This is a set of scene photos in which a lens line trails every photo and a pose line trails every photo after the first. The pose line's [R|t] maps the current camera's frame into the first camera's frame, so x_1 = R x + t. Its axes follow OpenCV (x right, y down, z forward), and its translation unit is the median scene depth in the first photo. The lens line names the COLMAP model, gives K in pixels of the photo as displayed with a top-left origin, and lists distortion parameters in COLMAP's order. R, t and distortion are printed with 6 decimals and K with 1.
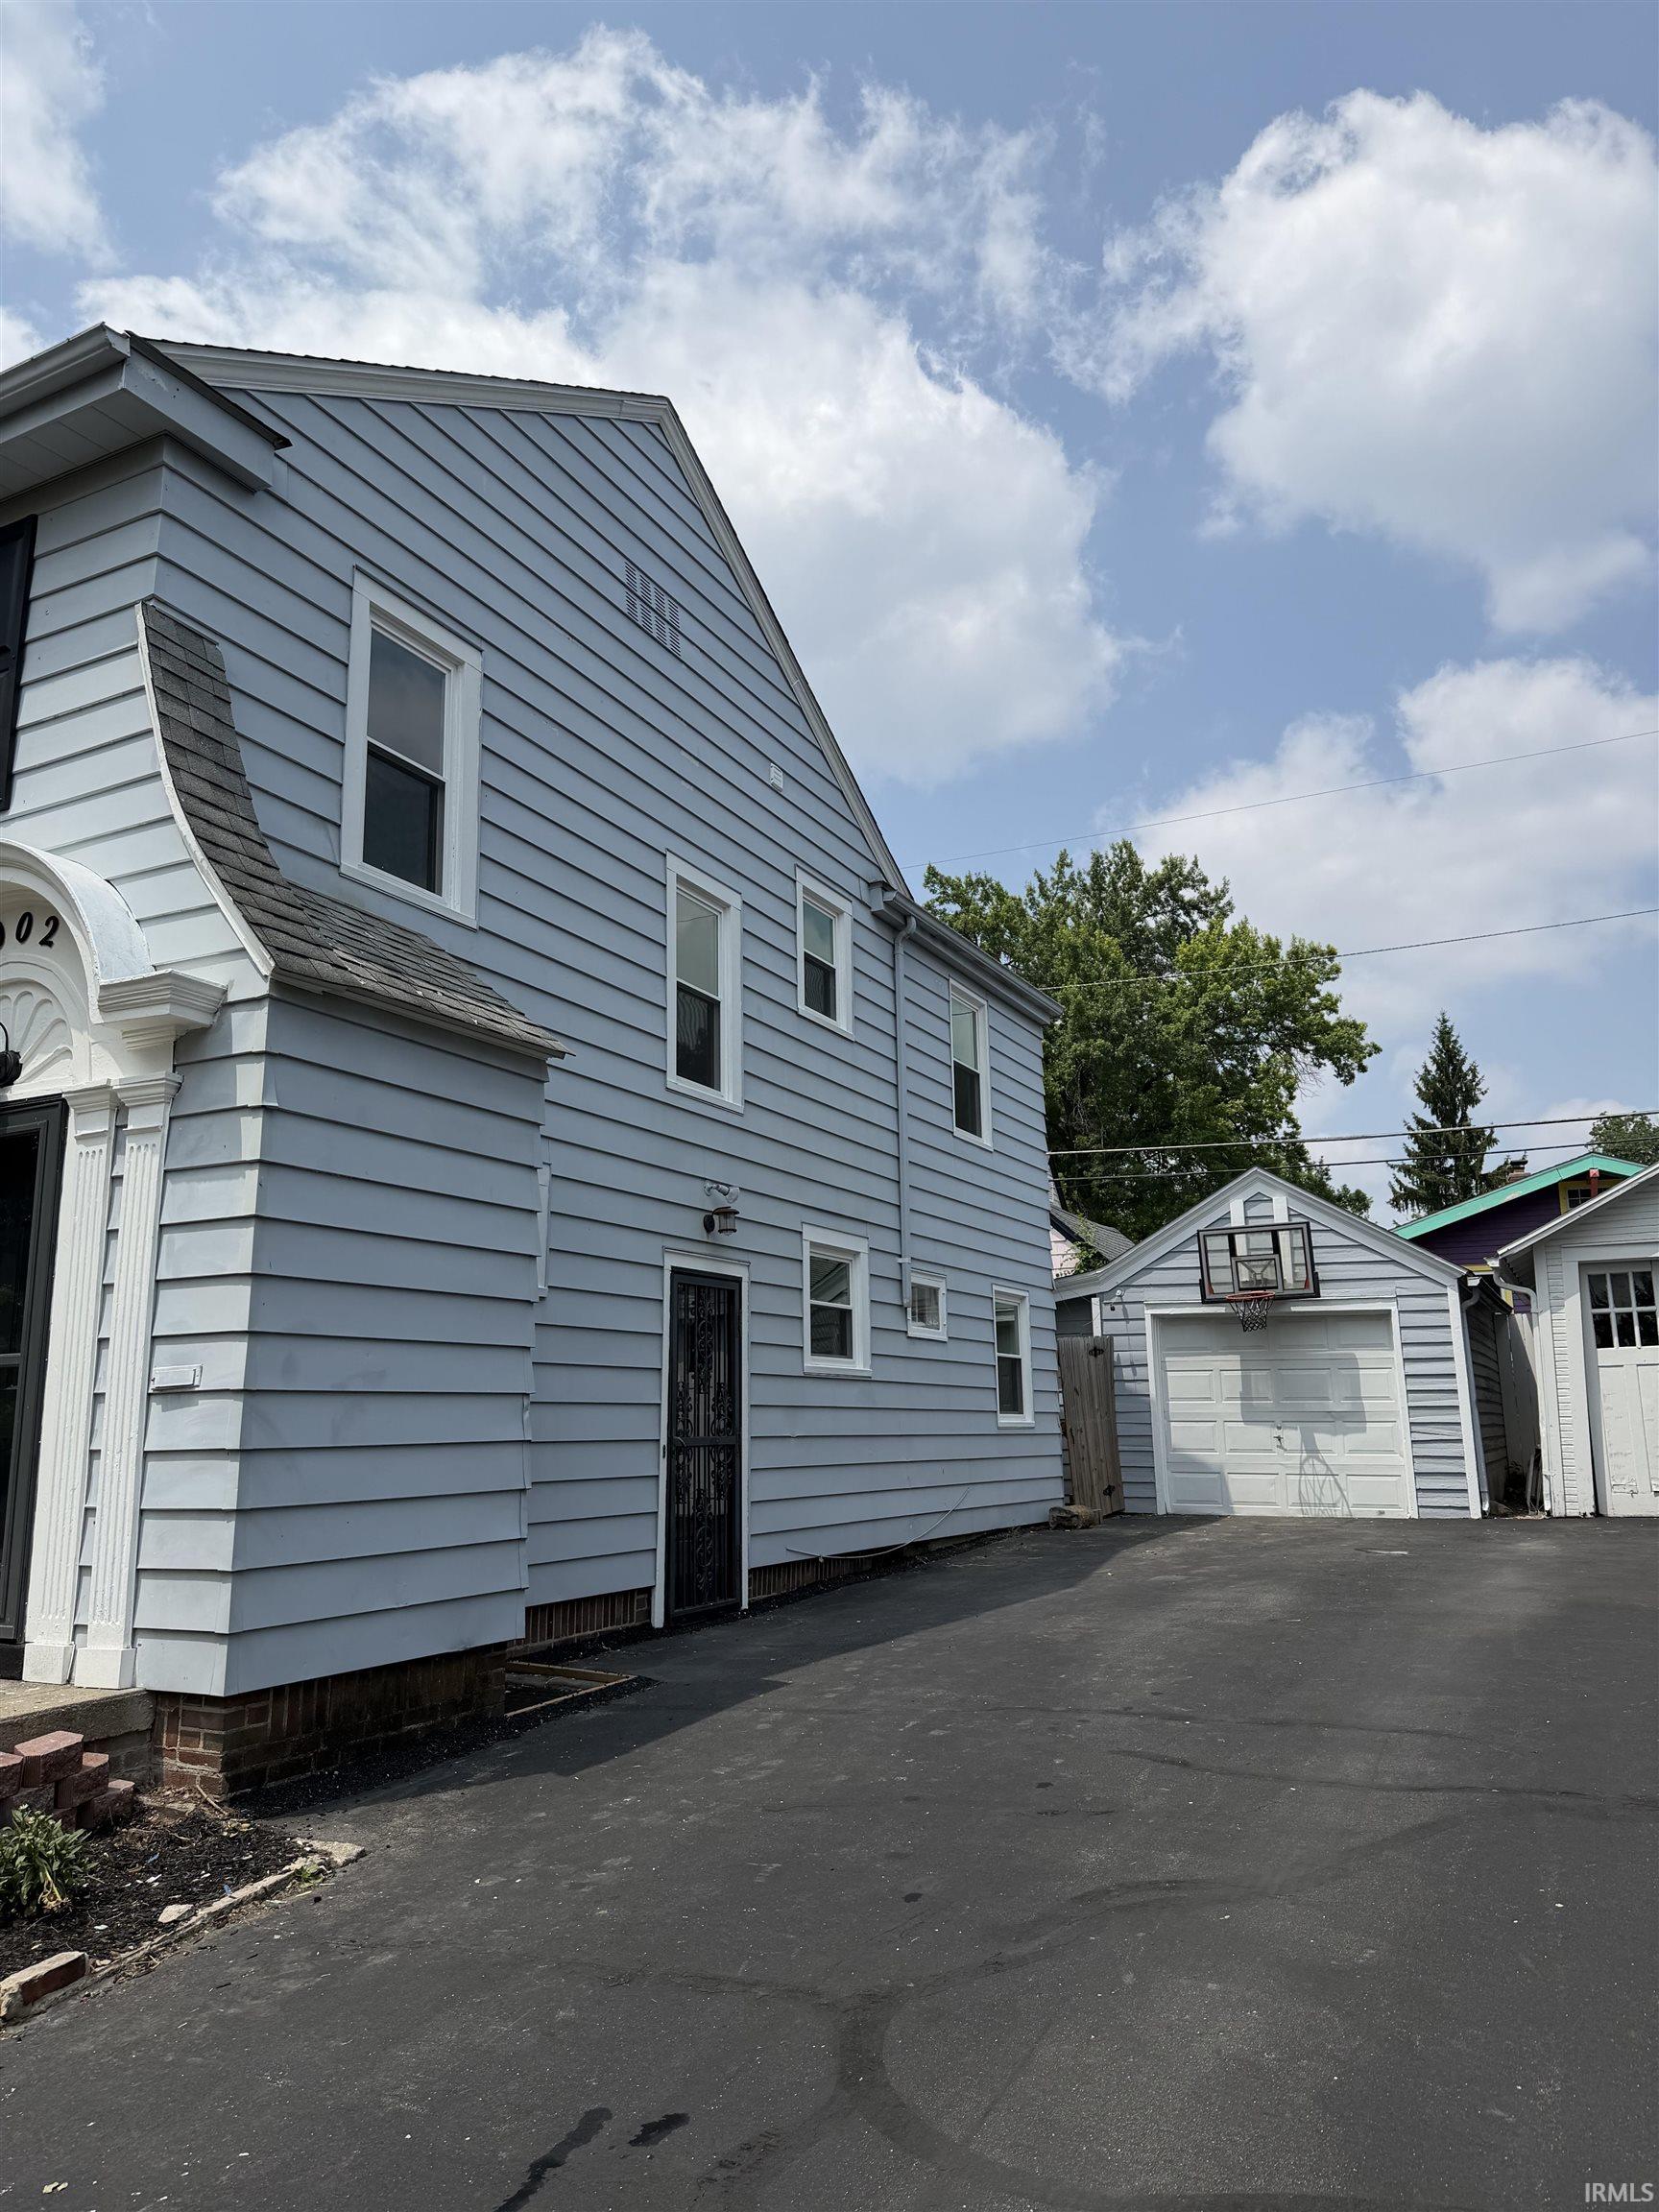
lens RADIAL K [[1521.9, 0, 797.9], [0, 1521.9, 1070.3], [0, 0, 1]] dist [0.093129, 0.001482]
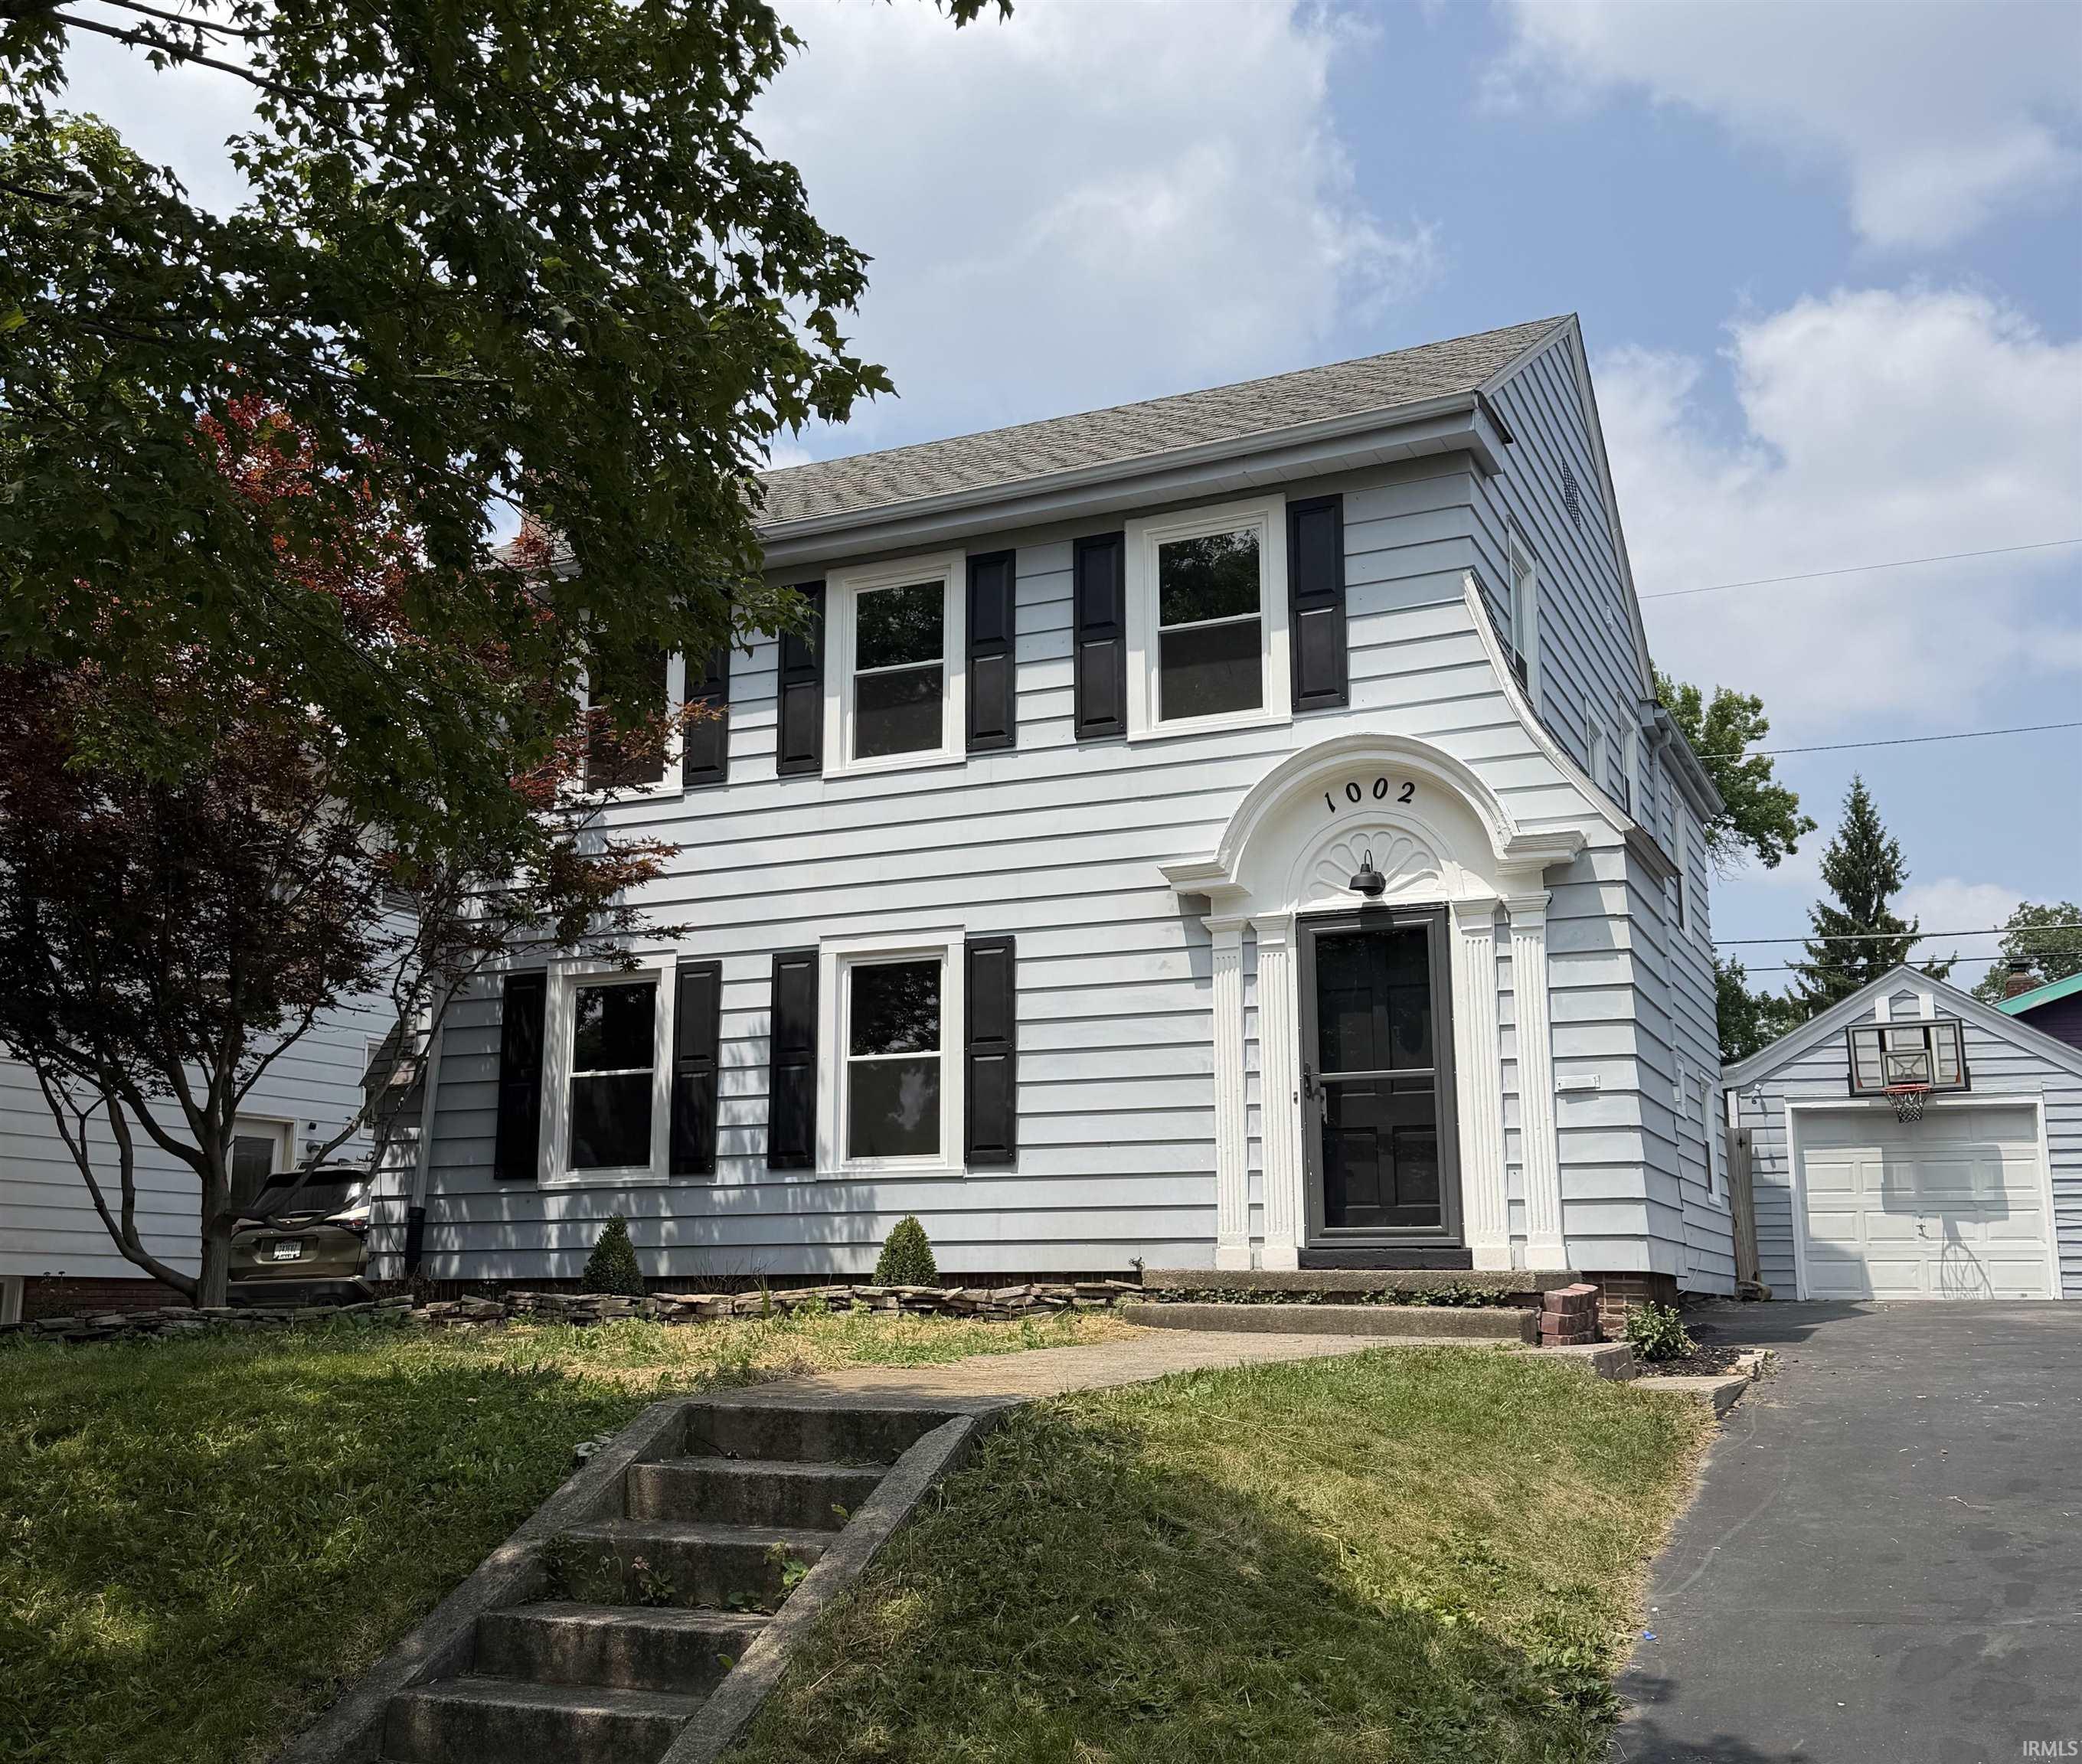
lens RADIAL K [[2120.4, 0, 1038.8], [0, 2120.4, 877.6], [0, 0, 1]] dist [0.100909, 0.000000]
pose [[0.997452, 0.017730, 0.069100, -0.374455], [-0.019495, 0.999499, 0.024943, -0.019785], [-0.068623, -0.026226, 0.997298, -0.389660]]
